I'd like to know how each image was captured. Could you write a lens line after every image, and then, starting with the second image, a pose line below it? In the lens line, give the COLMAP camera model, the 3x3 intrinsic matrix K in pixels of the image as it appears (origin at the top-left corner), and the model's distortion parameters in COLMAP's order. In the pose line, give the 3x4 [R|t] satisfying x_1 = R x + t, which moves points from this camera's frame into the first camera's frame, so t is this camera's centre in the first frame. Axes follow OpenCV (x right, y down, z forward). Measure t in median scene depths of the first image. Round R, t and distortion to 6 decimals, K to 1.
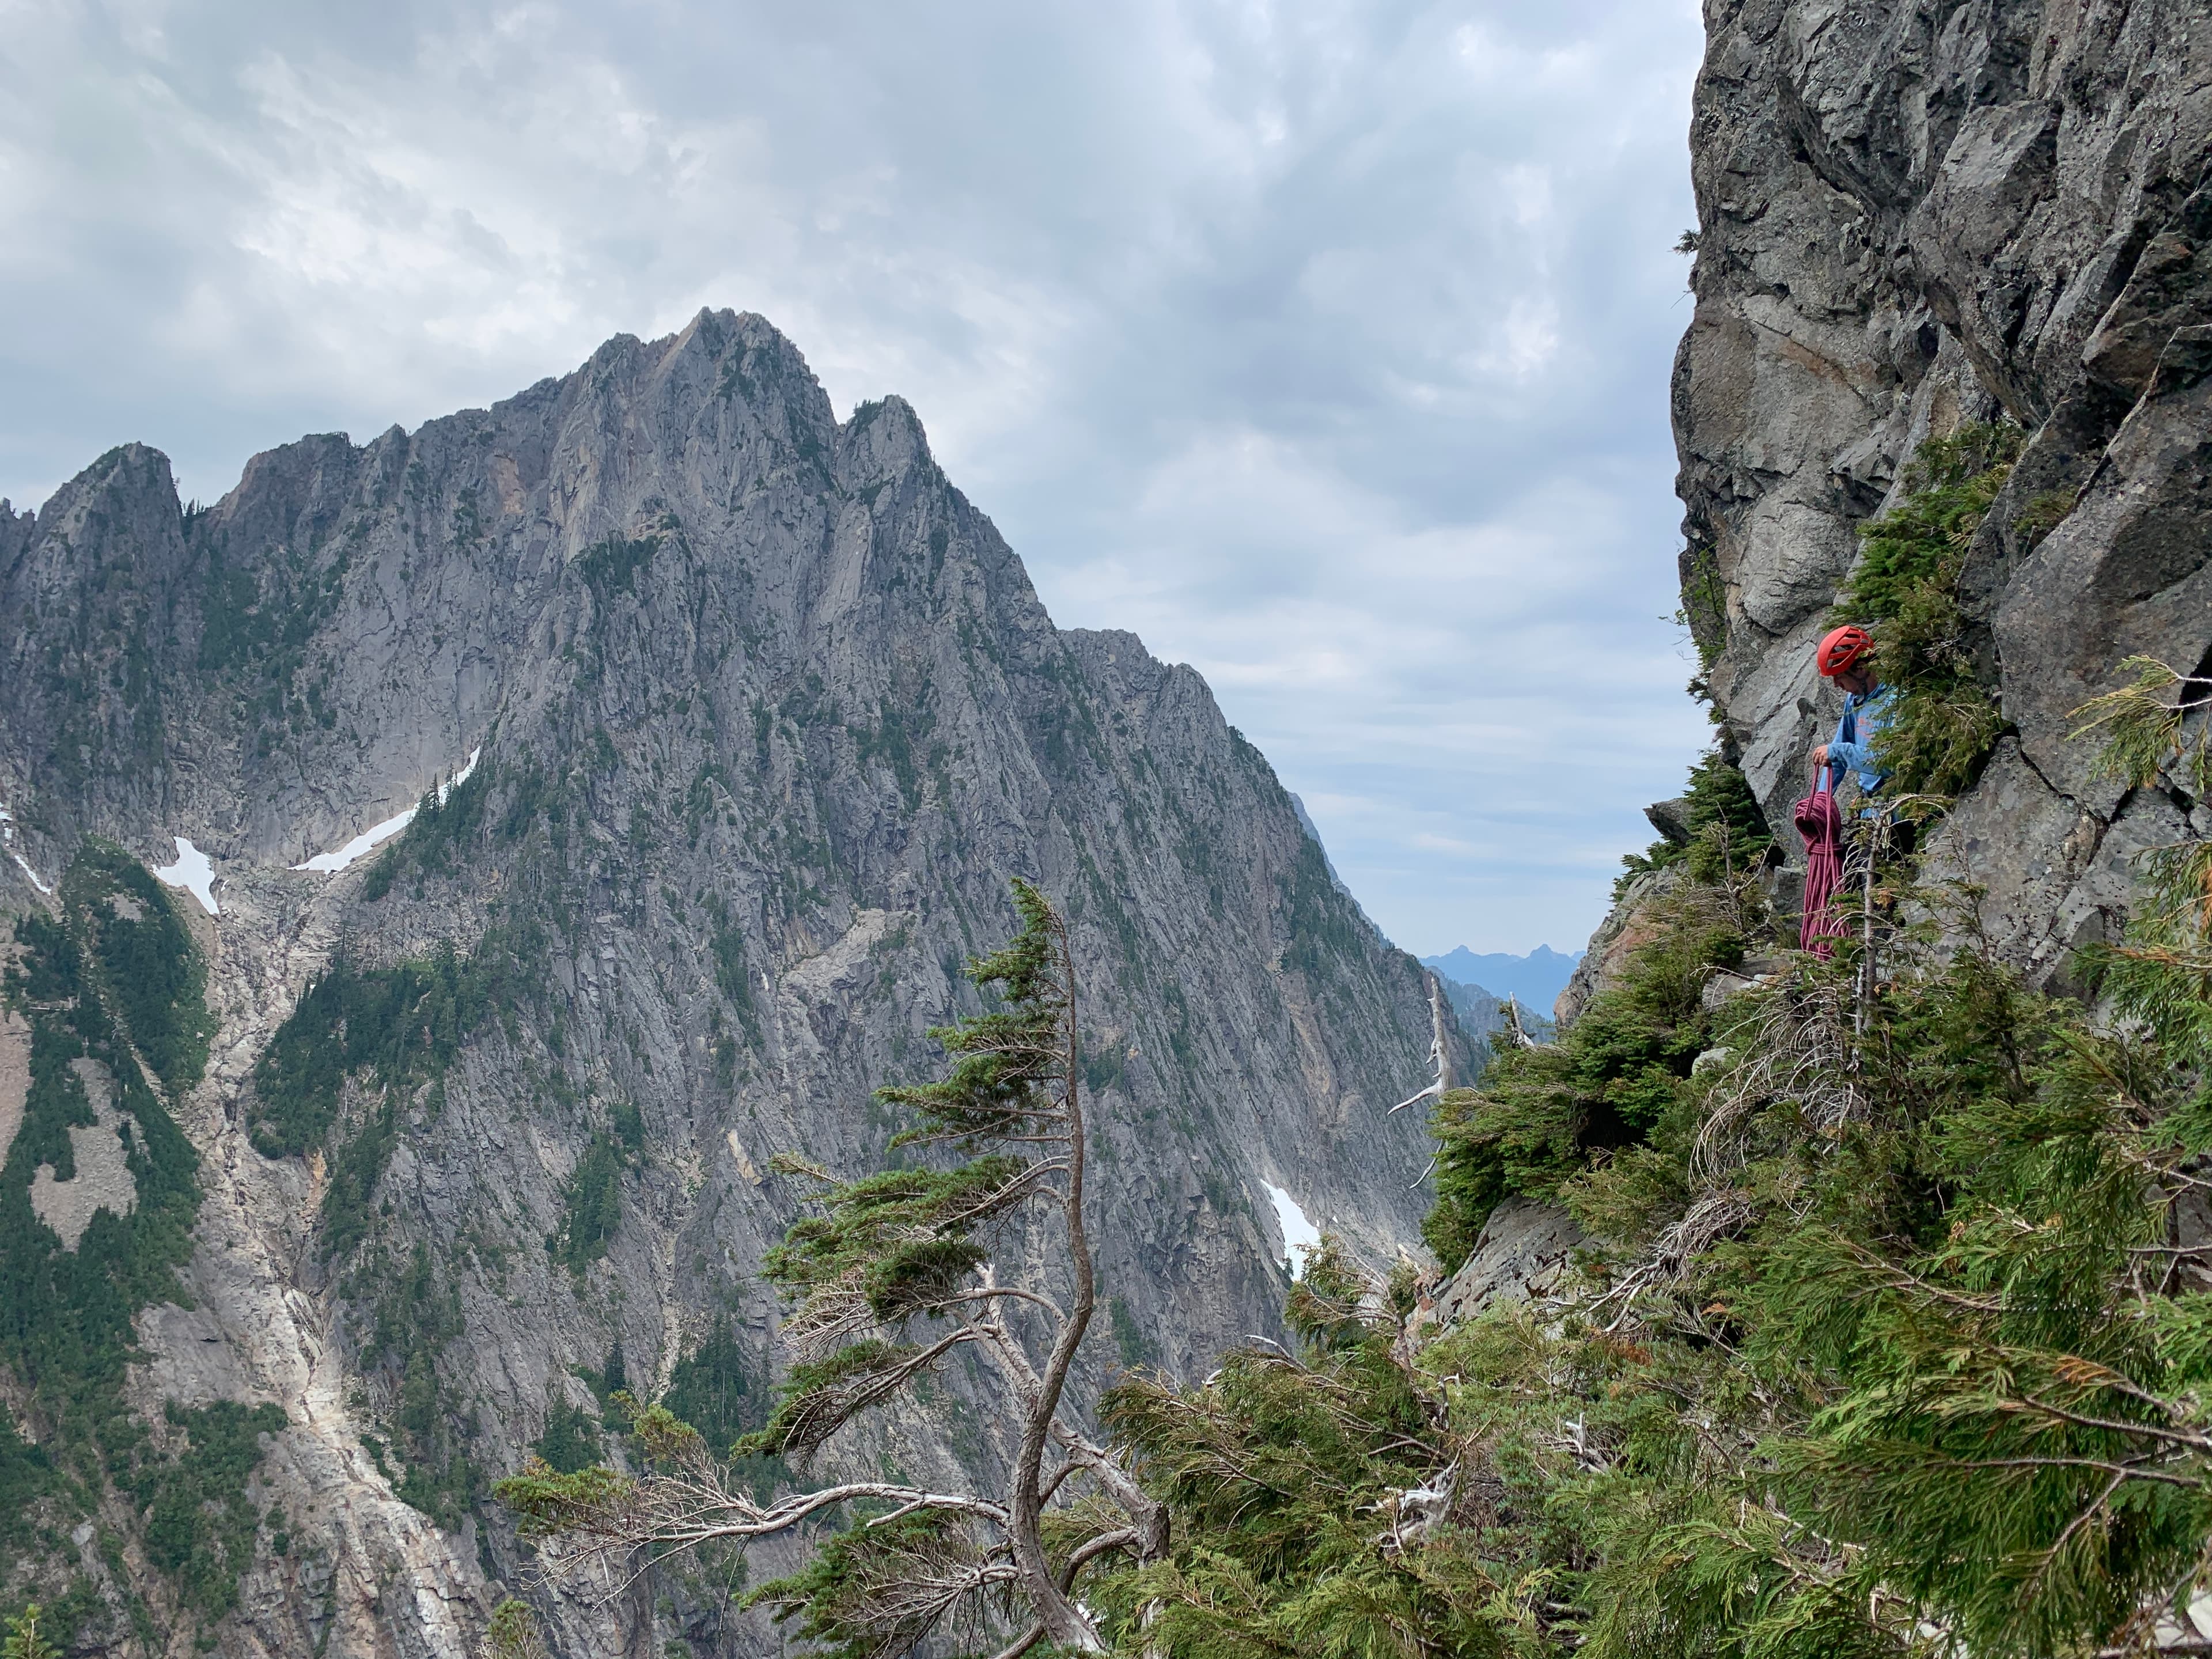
lens RADIAL K [[1875.8, 0, 1106.0], [0, 1875.8, 829.5], [0, 0, 1]] dist [-0.001773, 0.002498]
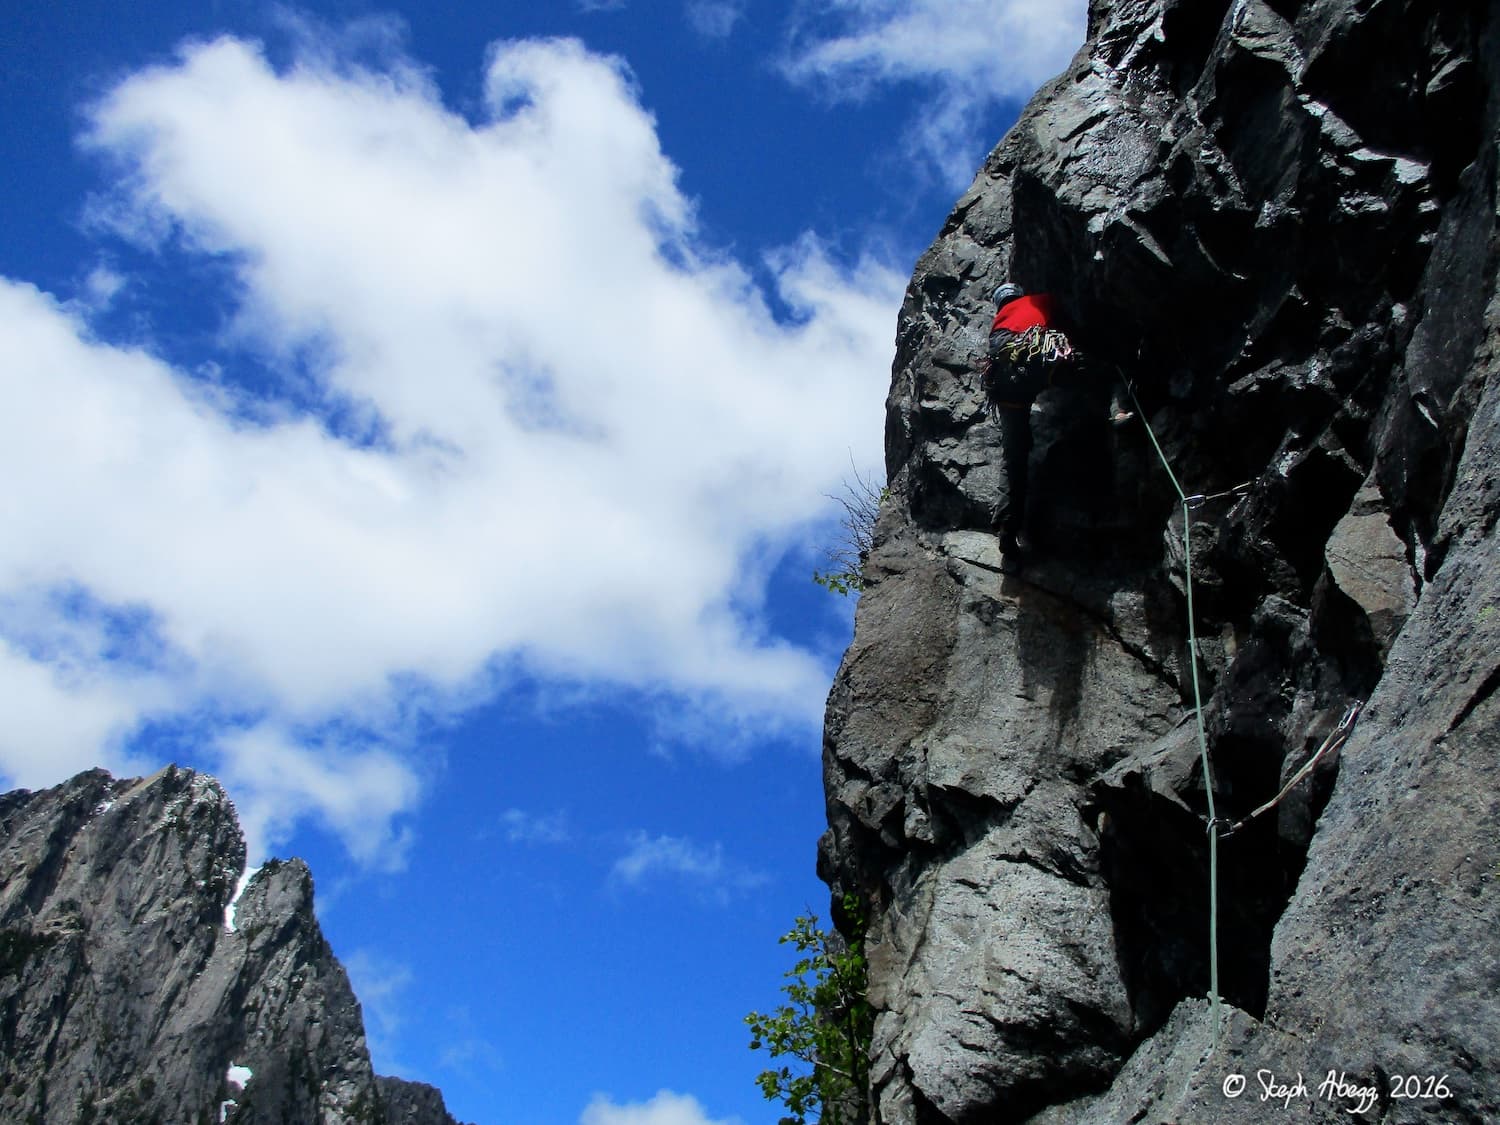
lens RADIAL K [[1272.0, 0, 750.0], [0, 1272.0, 562.5], [0, 0, 1]] dist [-0.001773, 0.002498]
pose [[0.968251, 0.221757, 0.115385, 0.234265], [-0.135287, 0.852990, -0.504089, -0.059197], [-0.210207, 0.472475, 0.855909, 0.667778]]
